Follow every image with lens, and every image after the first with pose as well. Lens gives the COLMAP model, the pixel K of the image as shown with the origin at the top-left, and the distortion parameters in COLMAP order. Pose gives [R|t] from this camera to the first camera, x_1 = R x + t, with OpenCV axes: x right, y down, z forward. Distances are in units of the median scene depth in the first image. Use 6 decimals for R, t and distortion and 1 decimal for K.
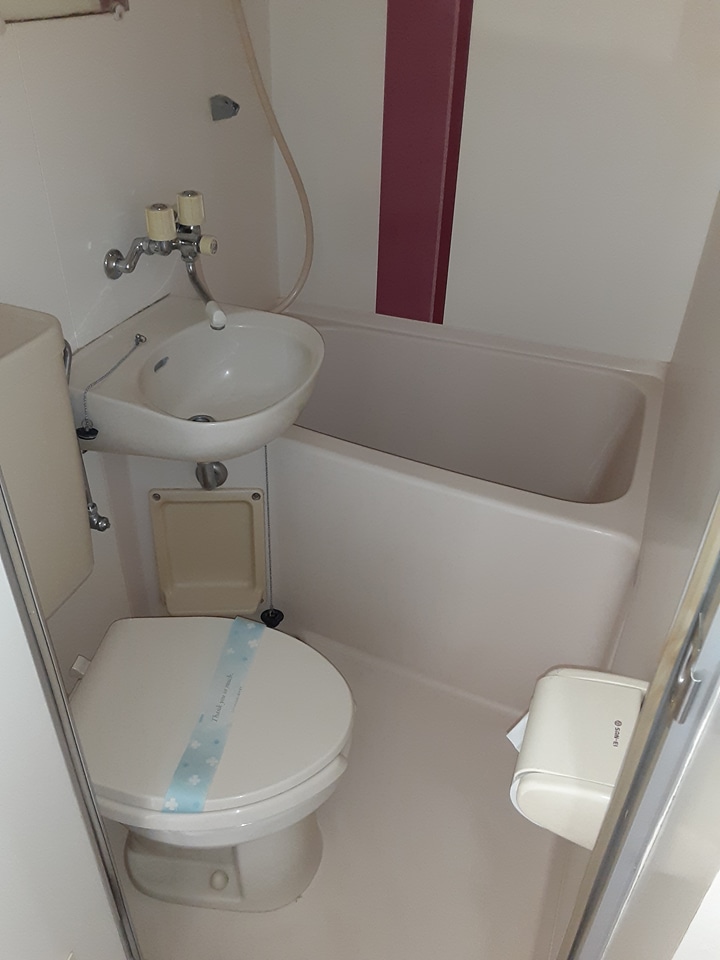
lens RADIAL K [[768.8, 0, 355.7], [0, 768.8, 482.6], [0, 0, 1]] dist [0.112956, -0.167034]
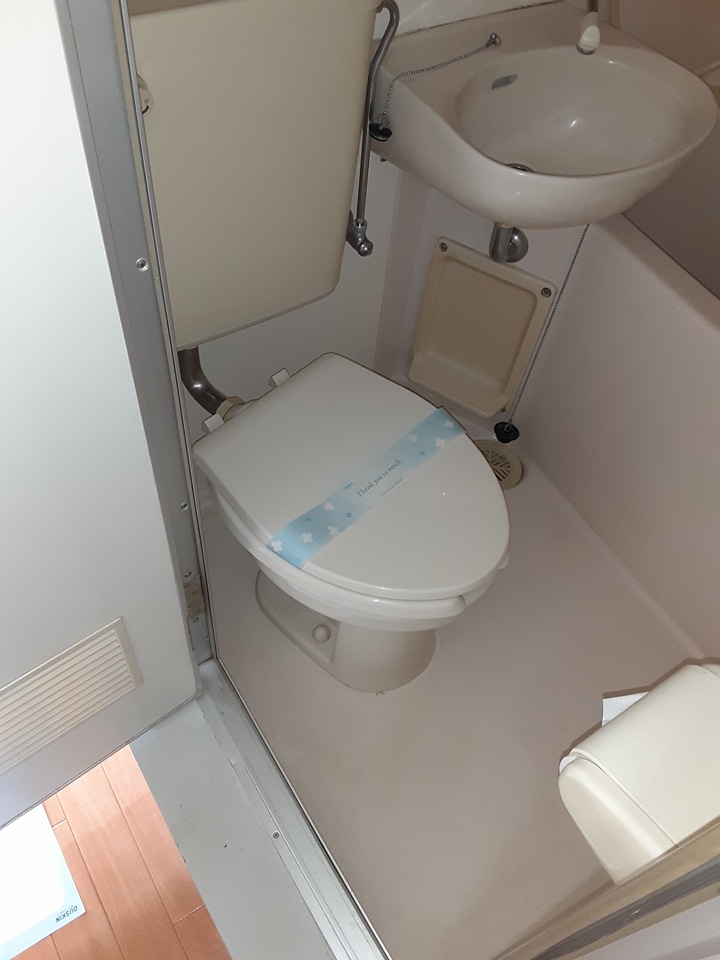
lens RADIAL K [[768.8, 0, 355.7], [0, 768.8, 482.6], [0, 0, 1]] dist [0.112956, -0.167034]
pose [[0.817246, 0.479982, -0.318944, 0.081028], [-0.379643, 0.864788, 0.328652, -0.002778], [0.433566, -0.147505, 0.888967, 0.159477]]
